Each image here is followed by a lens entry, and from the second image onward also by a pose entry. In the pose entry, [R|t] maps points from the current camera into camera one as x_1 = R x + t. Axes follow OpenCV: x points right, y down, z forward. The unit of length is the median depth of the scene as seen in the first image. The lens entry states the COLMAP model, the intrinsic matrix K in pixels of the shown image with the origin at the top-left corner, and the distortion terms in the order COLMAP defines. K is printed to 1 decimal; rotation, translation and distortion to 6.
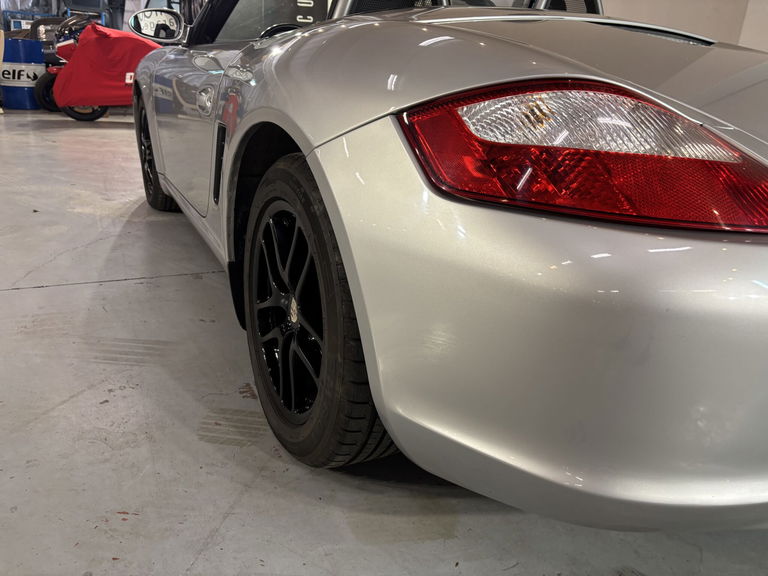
lens RADIAL K [[579.9, 0, 385.2], [0, 579.9, 290.7], [0, 0, 1]] dist [0.051328, -0.066288]
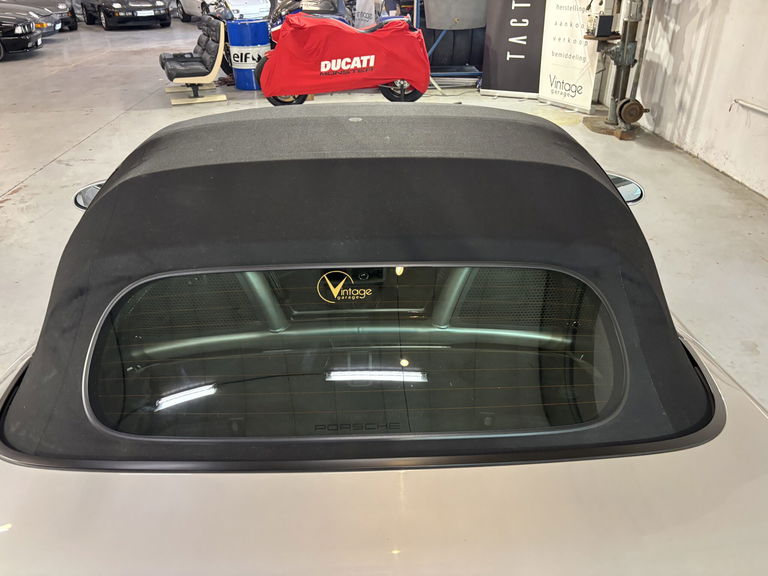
lens RADIAL K [[579.9, 0, 380.1], [0, 579.9, 288.0], [0, 0, 1]] dist [0.051328, -0.066288]
pose [[0.890711, 0.140404, -0.432342, 0.657325], [-0.076076, 0.983732, 0.162739, -0.829017], [0.448158, -0.112062, 0.886903, 0.631127]]
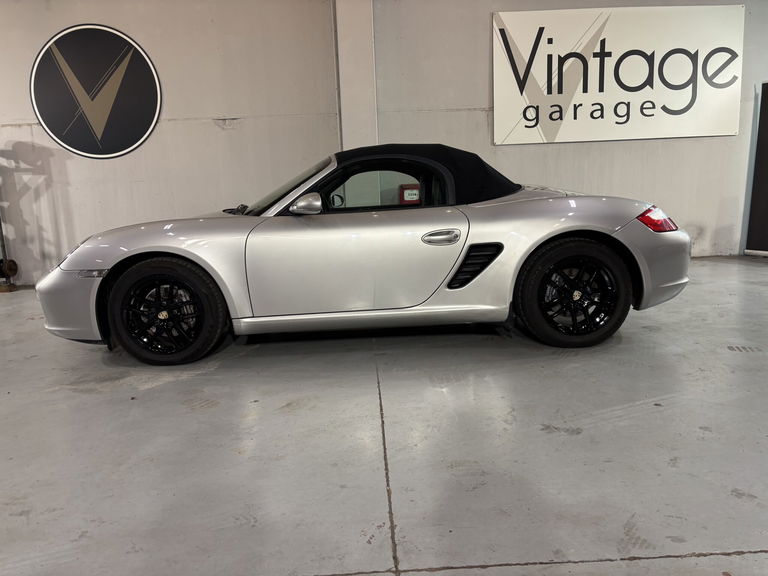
lens RADIAL K [[579.9, 0, 382.8], [0, 579.9, 294.5], [0, 0, 1]] dist [0.051328, -0.066288]
pose [[0.439755, -0.240632, 0.865282, -2.699896], [0.376969, 0.923917, 0.065354, -0.452741], [-0.815175, 0.297445, 0.497008, 0.338573]]
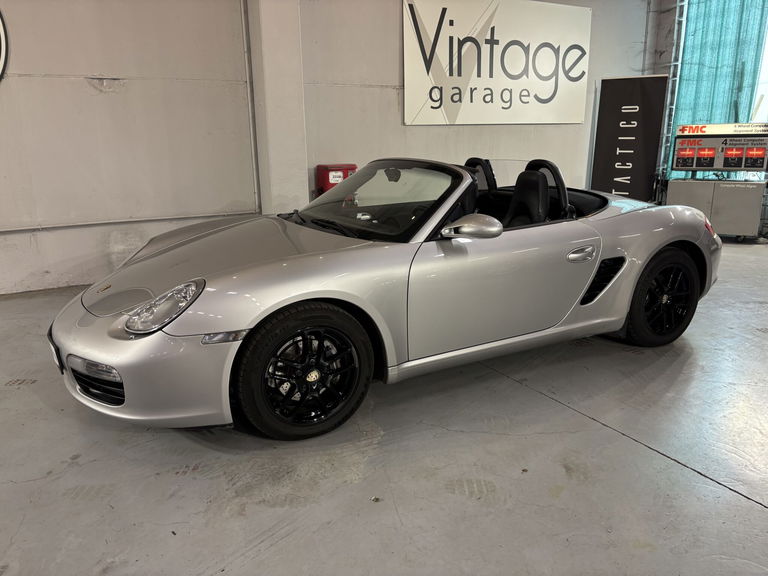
lens RADIAL K [[579.9, 0, 383.0], [0, 579.9, 283.9], [0, 0, 1]] dist [0.051328, -0.066288]
pose [[-0.012422, -0.316641, 0.948464, -2.724842], [0.359391, 0.883739, 0.299739, -1.338327], [-0.933104, 0.344593, 0.102820, 1.853611]]
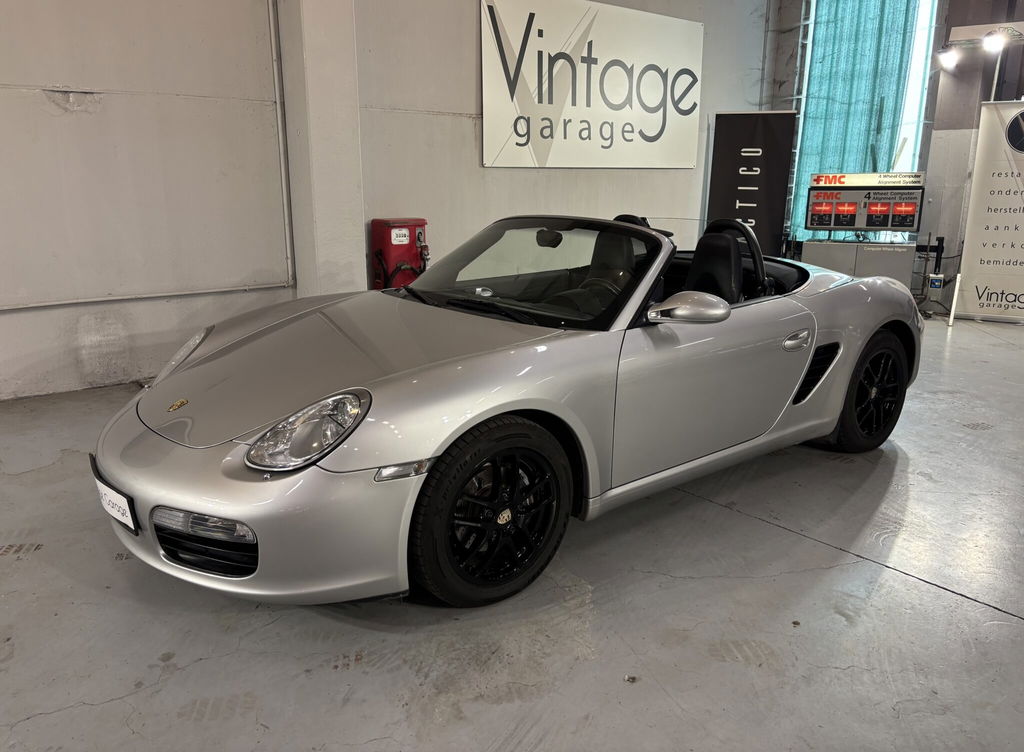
lens RADIAL K [[773.2, 0, 515.3], [0, 773.2, 371.8], [0, 0, 1]] dist [0.051328, -0.066288]
pose [[-0.187542, -0.311400, 0.931589, -2.632618], [0.324228, 0.875634, 0.357968, -1.547356], [-0.927202, 0.369181, -0.063254, 2.346799]]
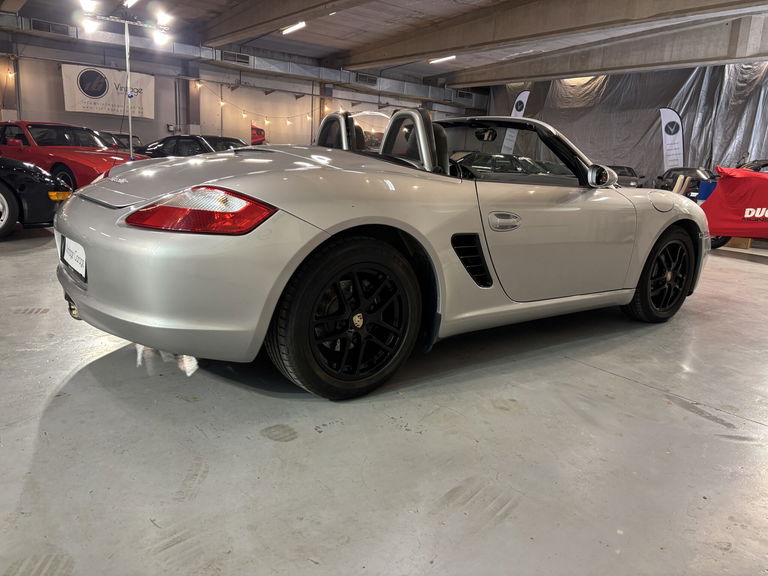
lens RADIAL K [[579.9, 0, 385.4], [0, 579.9, 281.6], [0, 0, 1]] dist [0.051328, -0.066288]
pose [[0.166367, 0.133565, -0.976976, 2.600615], [-0.380277, 0.922832, 0.061406, -0.325388], [0.909787, 0.361305, 0.204320, 1.182287]]
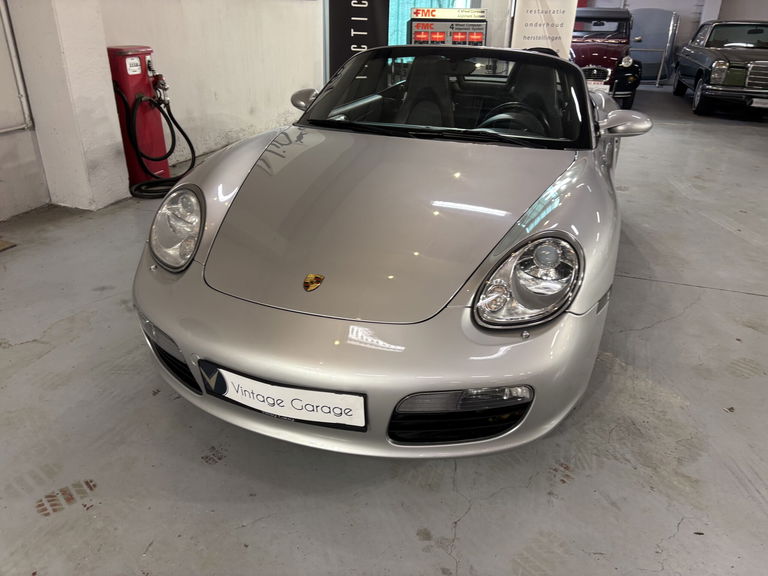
lens RADIAL K [[579.9, 0, 389.6], [0, 579.9, 290.9], [0, 0, 1]] dist [0.051328, -0.066288]
pose [[-0.675550, -0.397598, 0.620925, -1.594100], [0.182869, 0.725480, 0.663504, -1.857134], [-0.714276, 0.561778, -0.417390, 3.470928]]
